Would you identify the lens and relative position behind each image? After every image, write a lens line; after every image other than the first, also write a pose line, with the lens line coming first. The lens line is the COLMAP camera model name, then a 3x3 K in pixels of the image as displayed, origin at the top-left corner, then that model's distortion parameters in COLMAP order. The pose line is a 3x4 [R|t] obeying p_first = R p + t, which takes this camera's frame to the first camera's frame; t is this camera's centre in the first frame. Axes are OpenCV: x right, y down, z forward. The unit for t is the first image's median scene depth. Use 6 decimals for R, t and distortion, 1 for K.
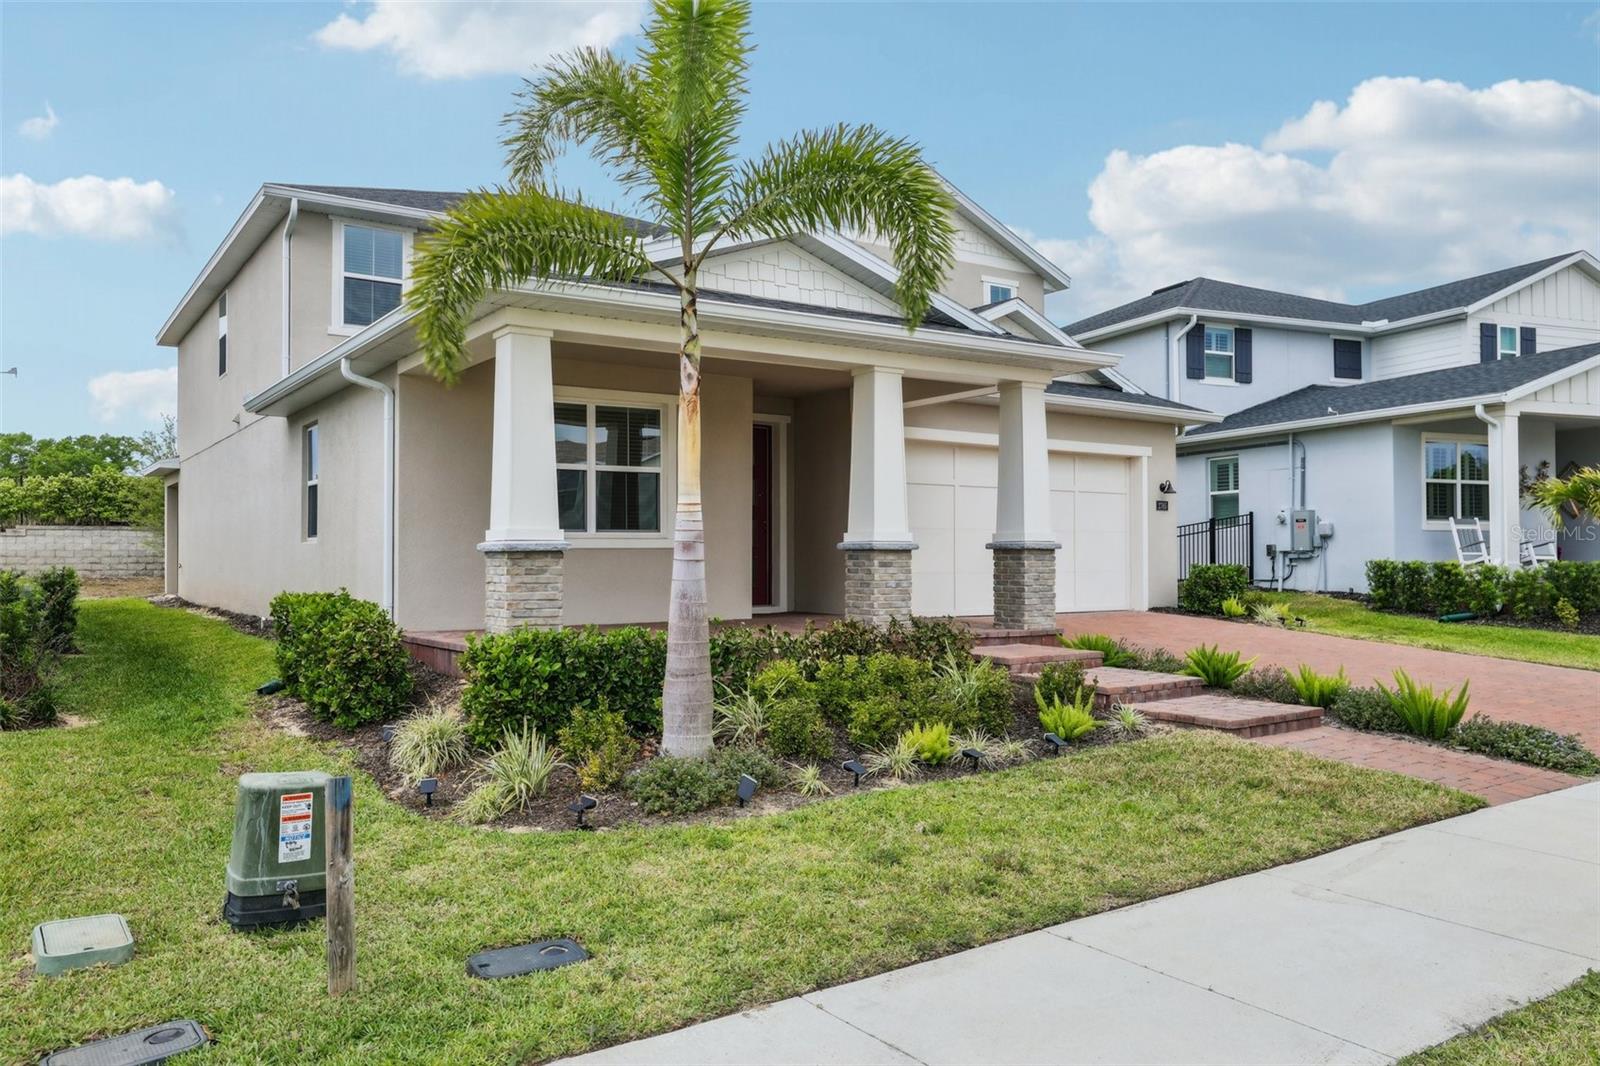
lens RADIAL K [[1197.9, 0, 793.7], [0, 1197.9, 535.6], [0, 0, 1]] dist [-0.005640, -0.000554]
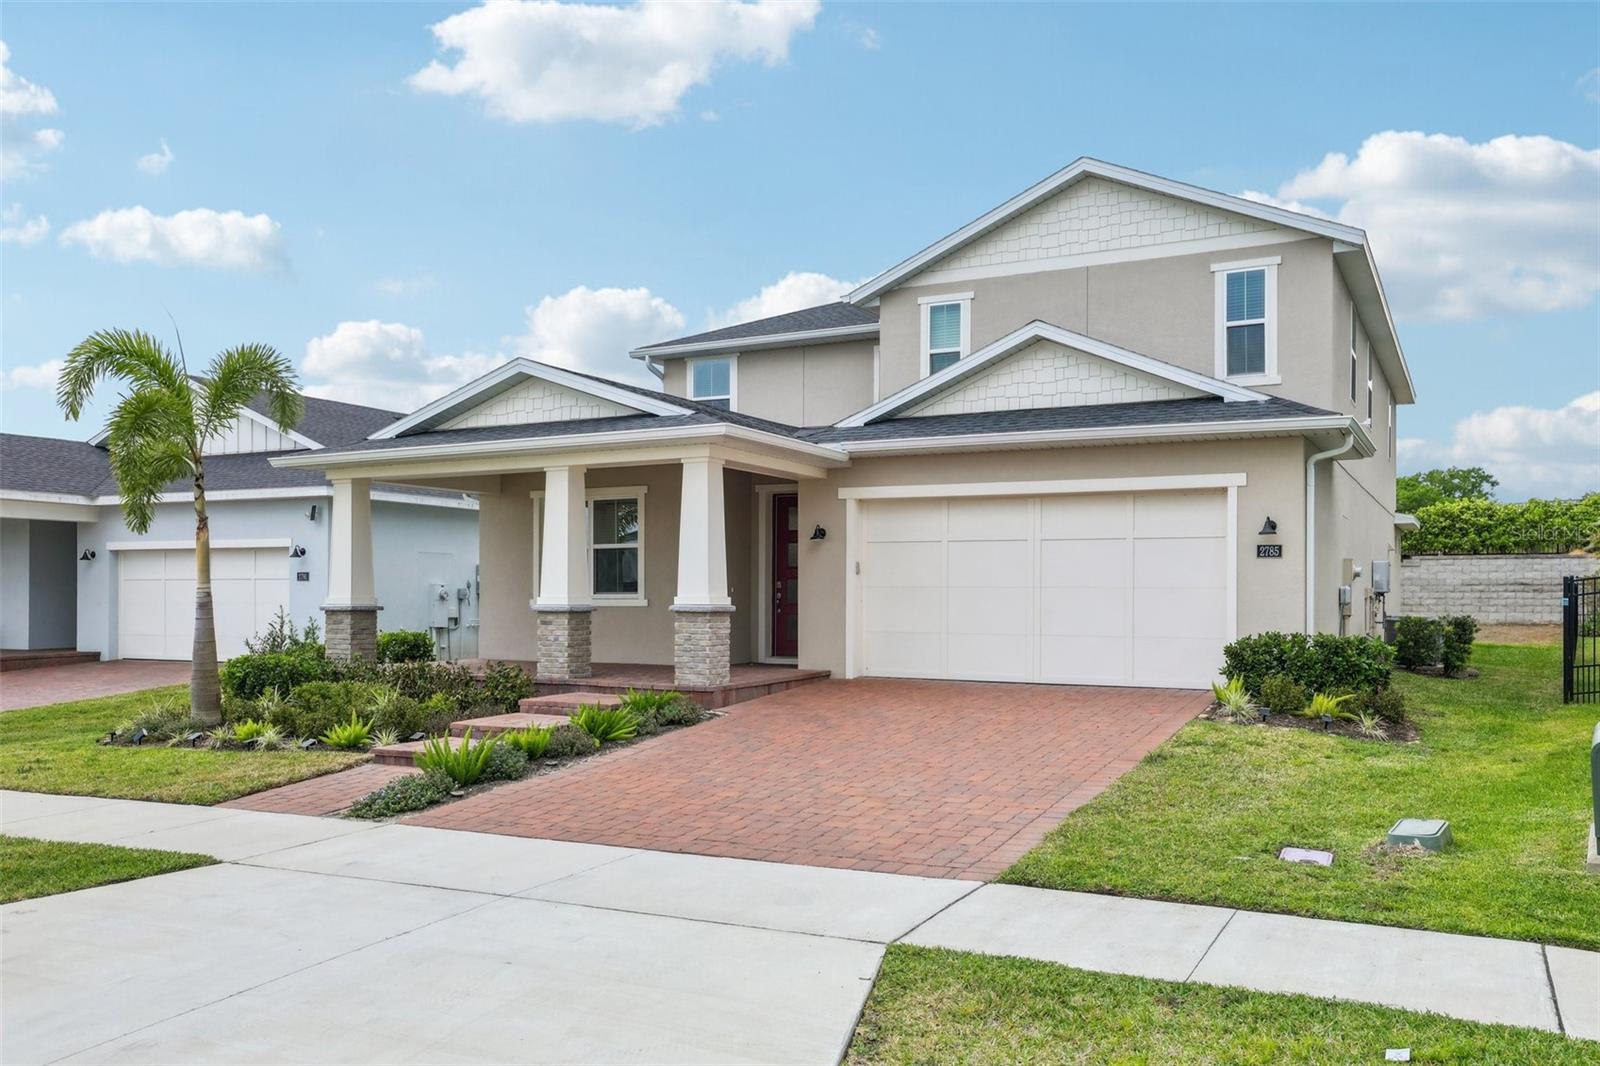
lens RADIAL K [[1348.7, 0, 773.8], [0, 1348.7, 591.2], [0, 0, 1]] dist [0.007054, -0.011484]
pose [[0.435890, -0.000022, -0.900000, 1.289447], [0.013318, 0.999891, 0.006426, -0.013539], [0.899902, -0.014788, 0.435842, 0.519205]]
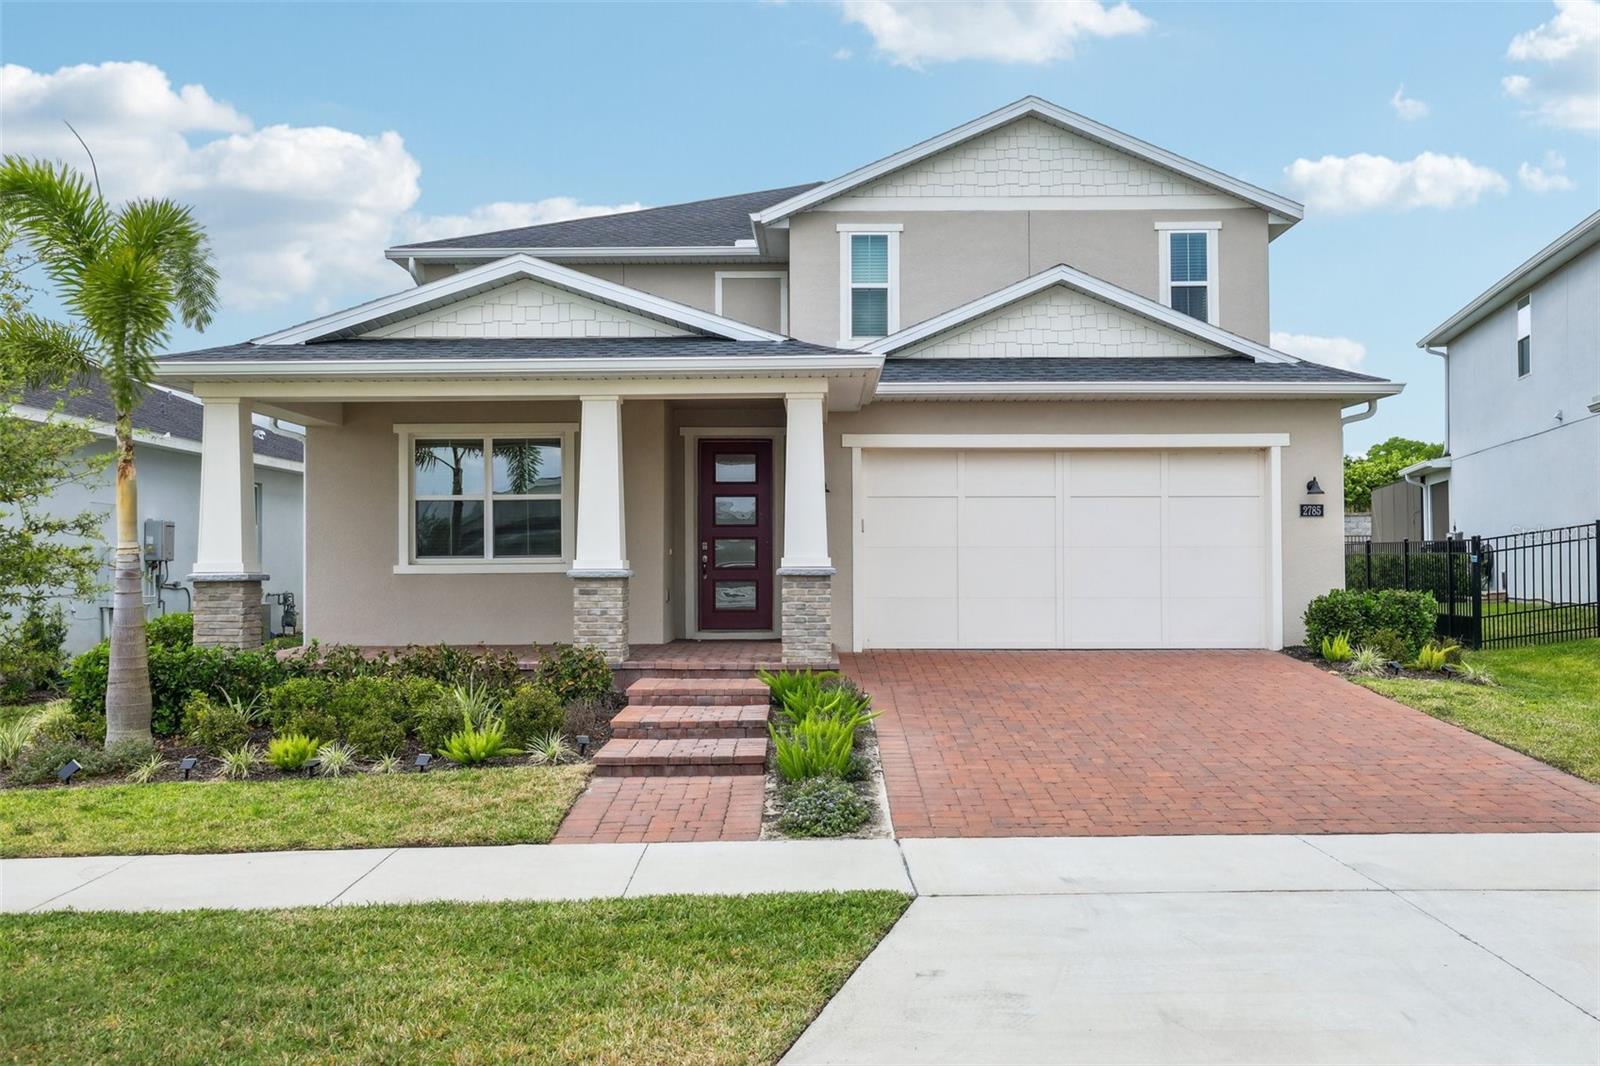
lens RADIAL K [[1538.2, 0, 804.7], [0, 1538.2, 535.3], [0, 0, 1]] dist [0.015977, 0.000000]
pose [[0.817514, -0.013542, -0.575750, 0.848431], [0.013853, 0.999897, -0.003848, -0.014101], [0.575742, -0.004830, 0.817617, 0.043138]]
